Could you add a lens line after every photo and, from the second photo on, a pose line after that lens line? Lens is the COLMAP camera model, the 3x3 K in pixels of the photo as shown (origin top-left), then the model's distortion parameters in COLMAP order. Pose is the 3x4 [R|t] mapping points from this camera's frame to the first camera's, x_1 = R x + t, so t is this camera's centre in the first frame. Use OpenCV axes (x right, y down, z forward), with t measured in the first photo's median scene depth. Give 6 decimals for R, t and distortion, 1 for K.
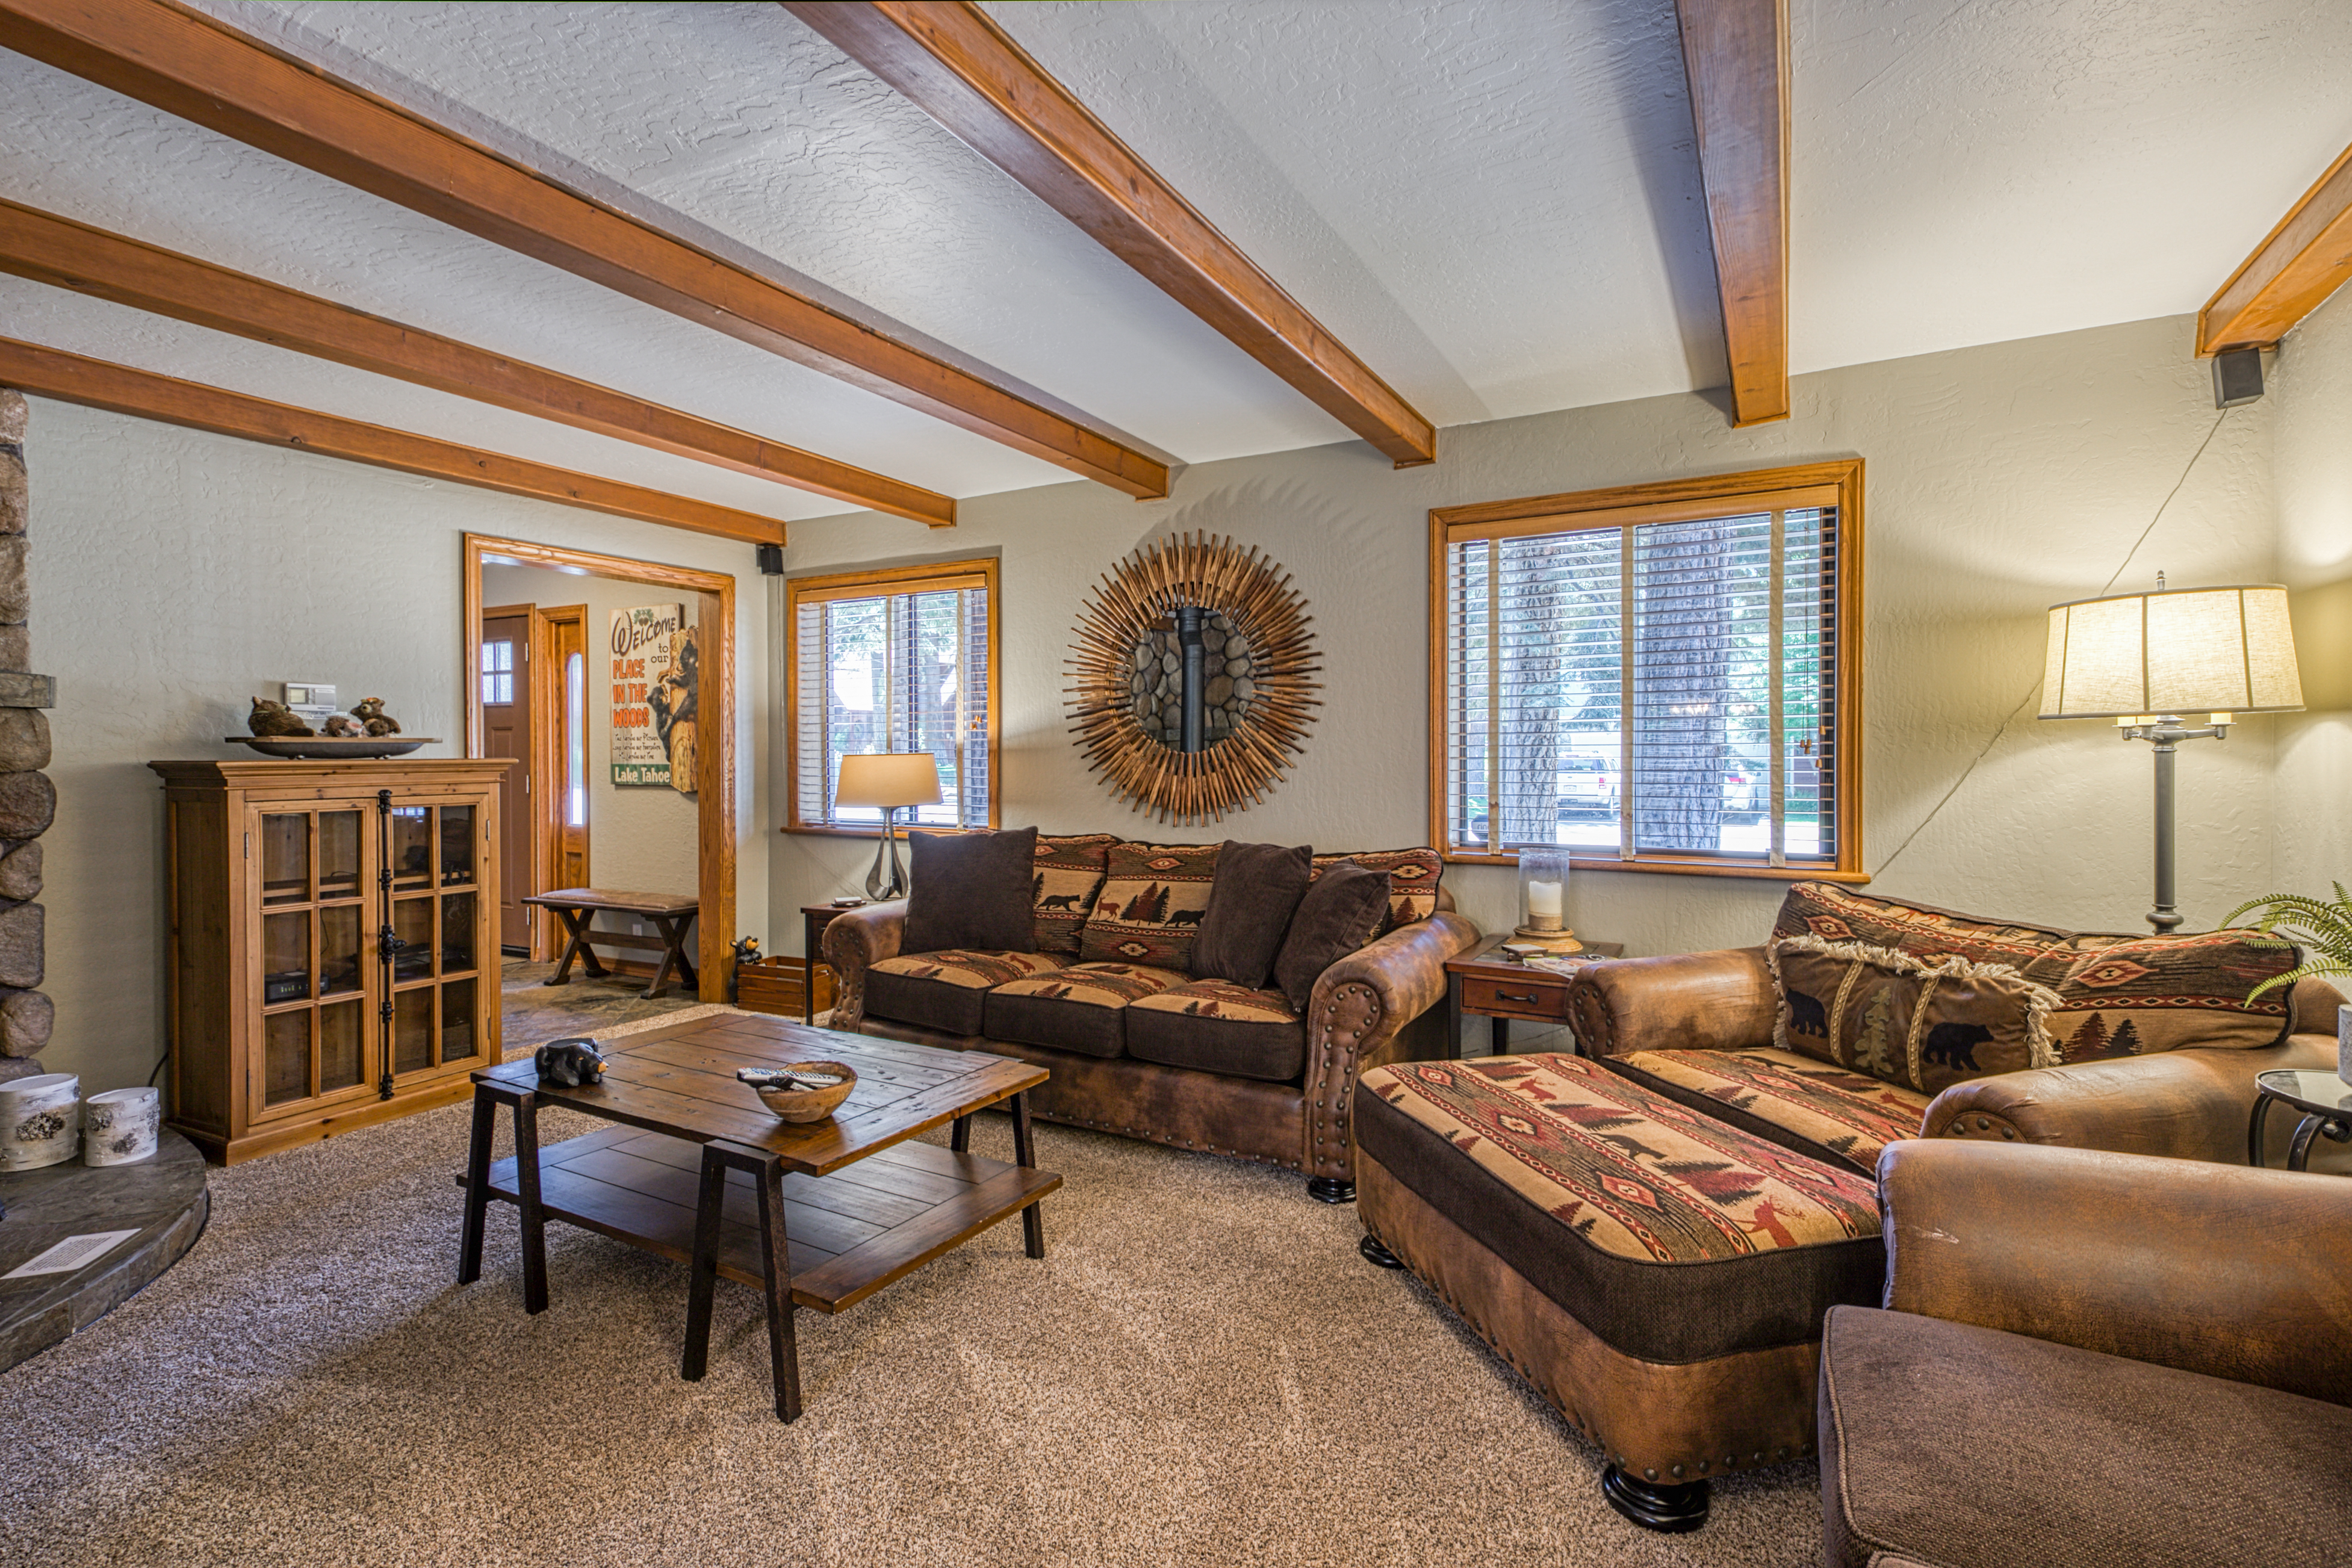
lens RADIAL K [[1084.6, 0, 1187.5], [0, 1084.6, 763.5], [0, 0, 1]] dist [0.006814, 0.000232]
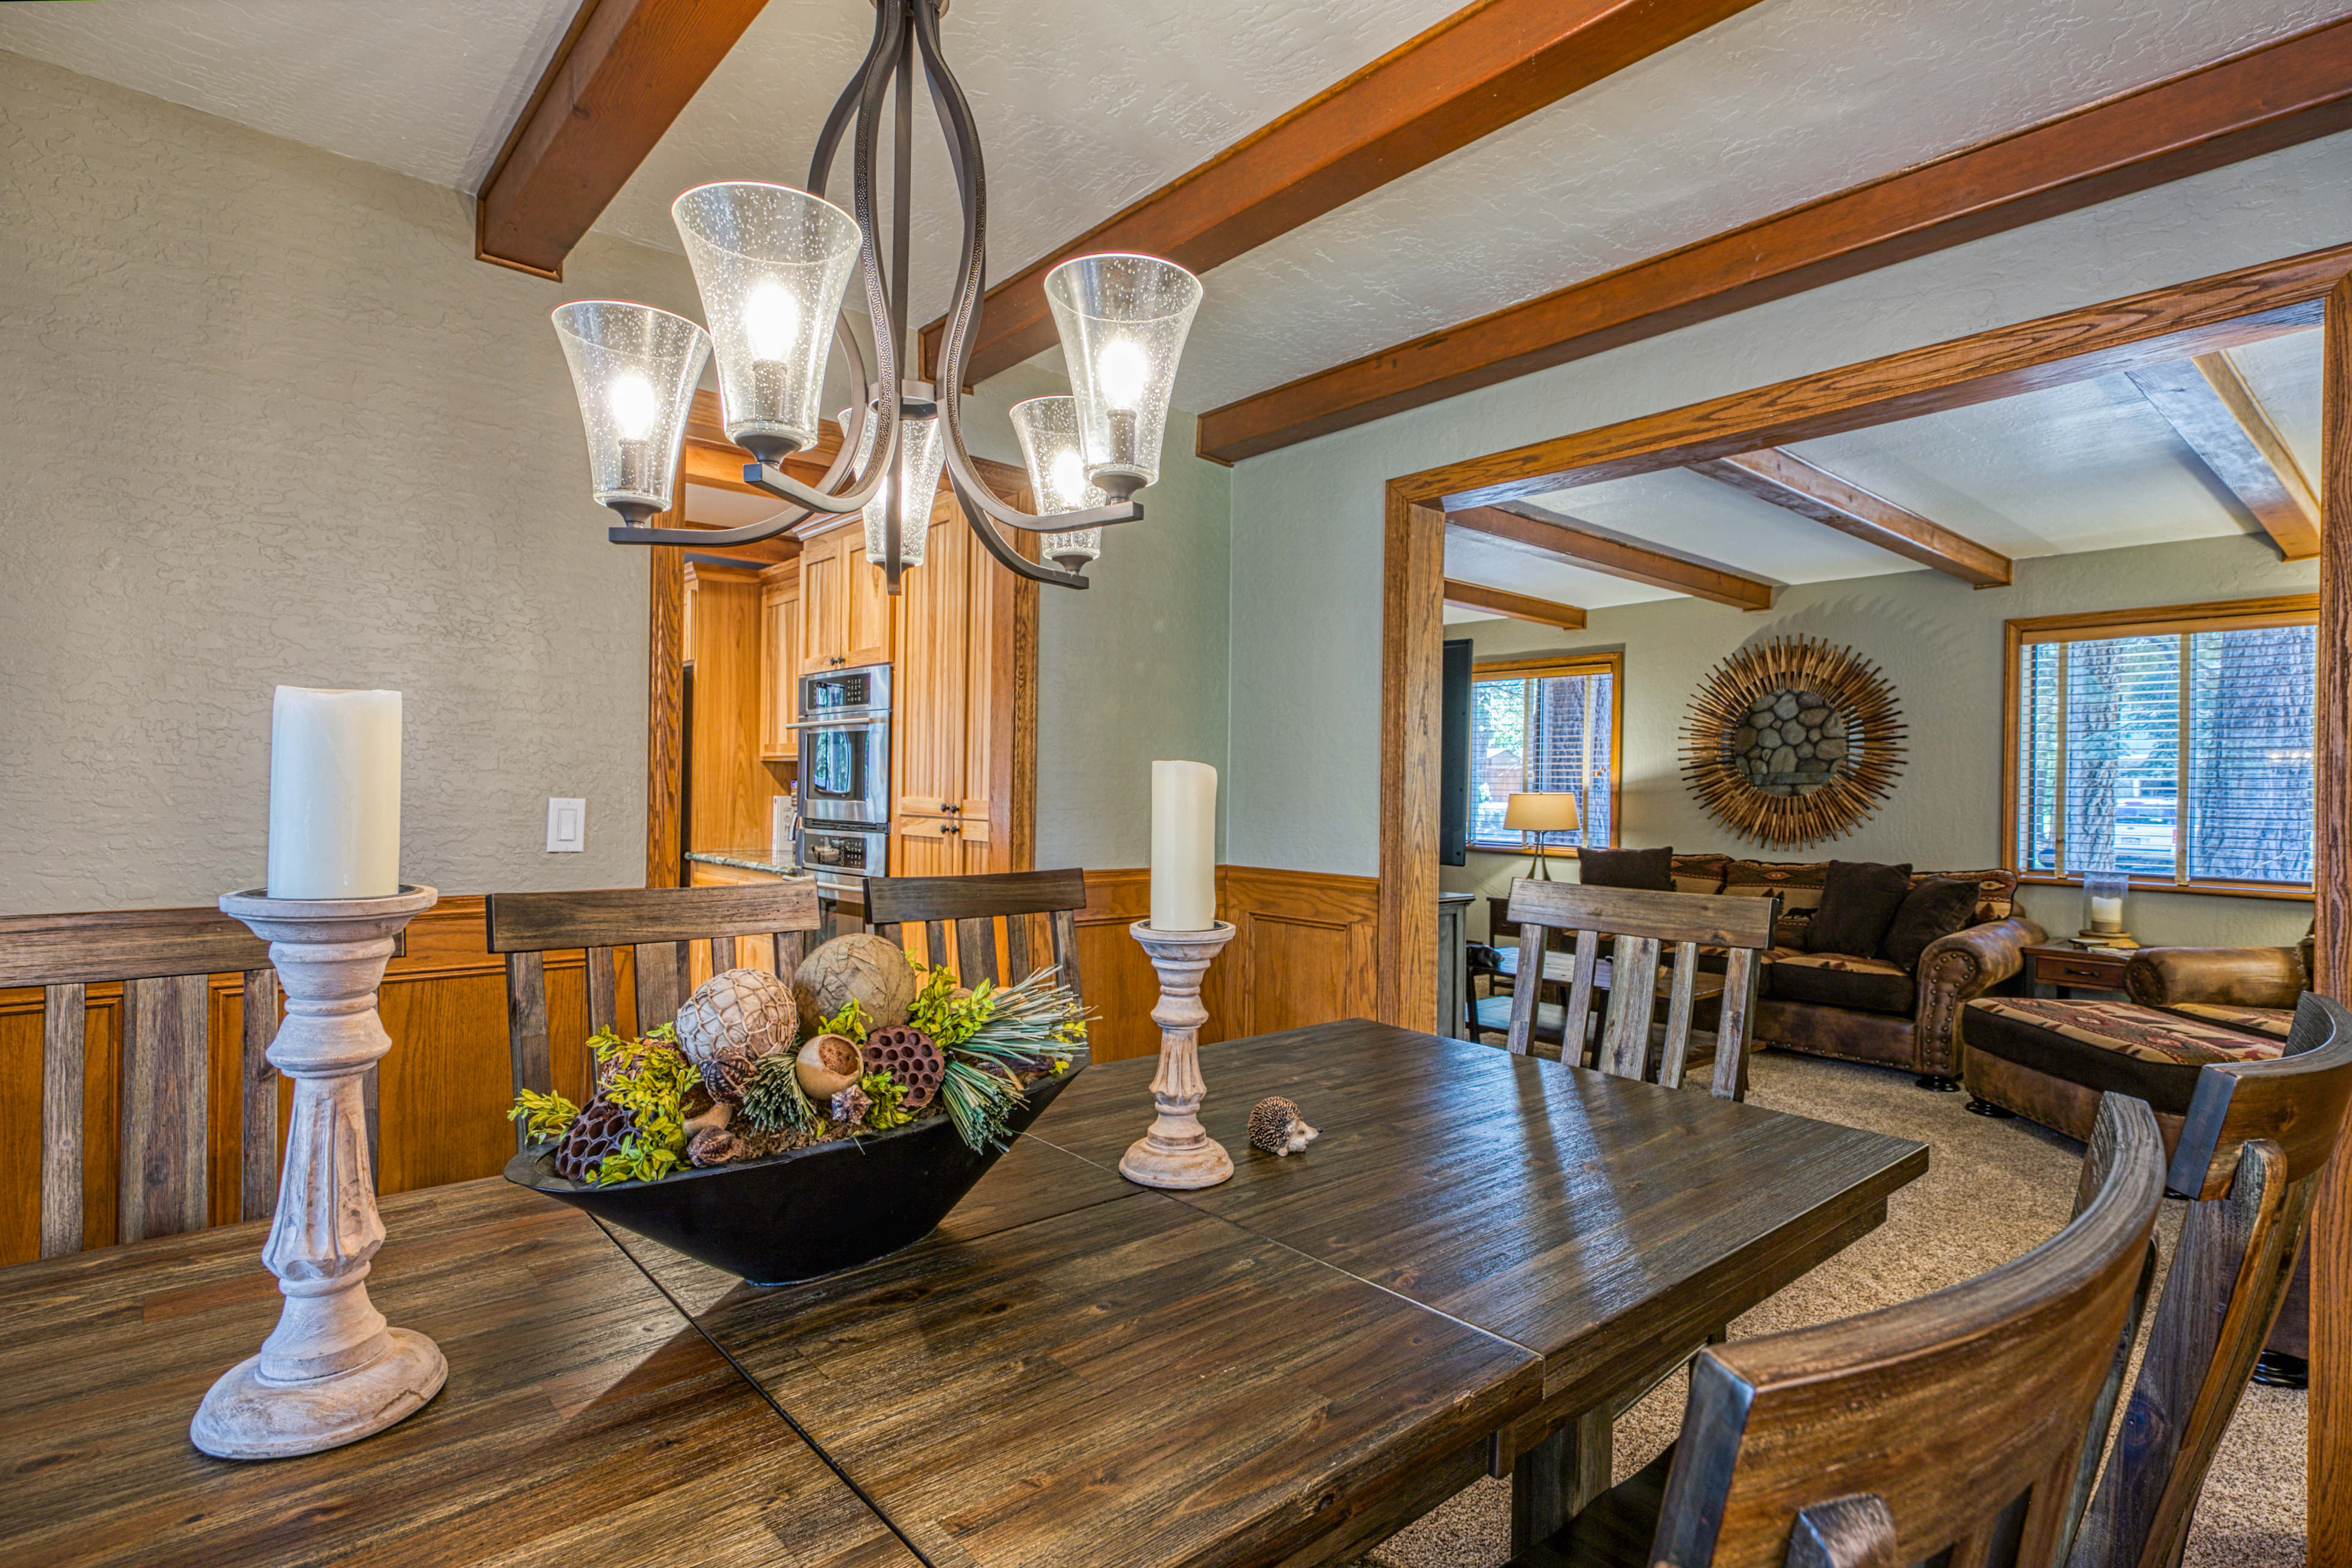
lens RADIAL K [[1155.3, 0, 1150.1], [0, 1155.3, 789.7], [0, 0, 1]] dist [-0.005993, -0.003966]
pose [[0.932493, 0.016738, -0.360801, -0.248432], [-0.019614, 0.999798, -0.004311, 0.003302], [0.360656, 0.011097, 0.932633, -0.709979]]
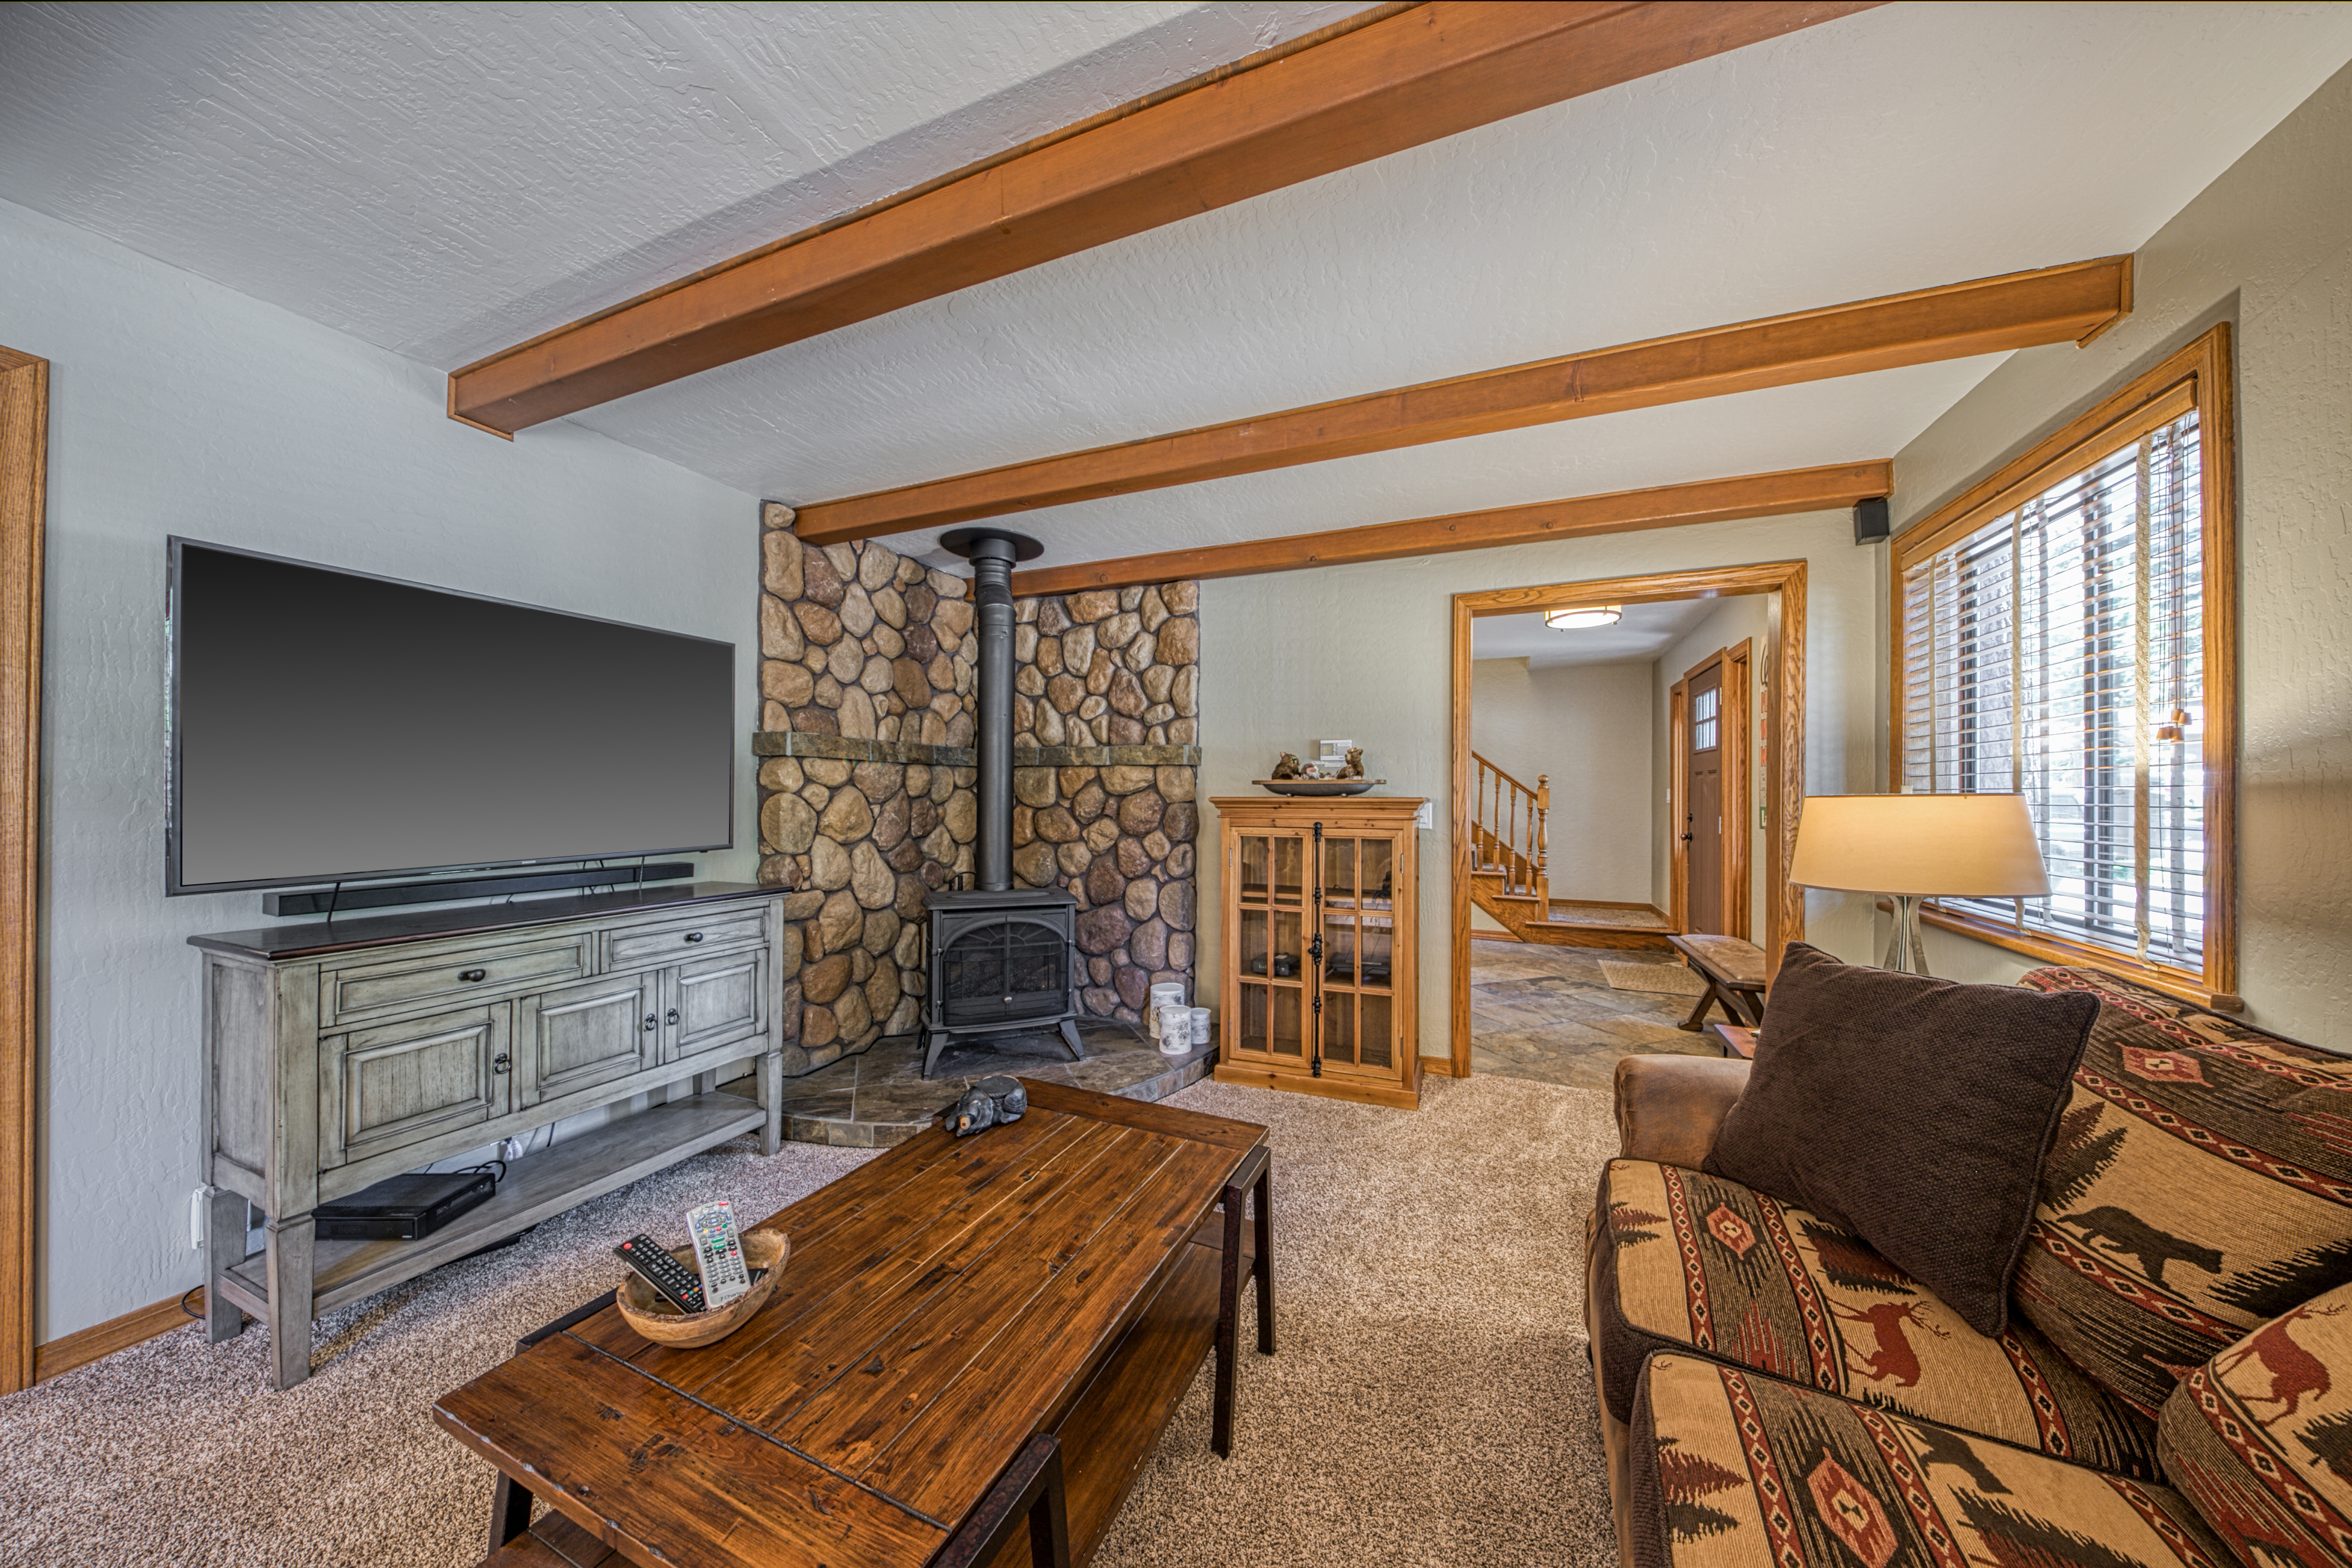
lens RADIAL K [[763.5, 0, 1199.5], [0, 763.5, 784.0], [0, 0, 1]] dist [0.000554, -0.000198]
pose [[0.083747, -0.011512, -0.996421, 0.097923], [-0.014140, 0.999819, -0.012740, -0.005412], [0.996387, 0.015156, 0.083569, 0.723640]]
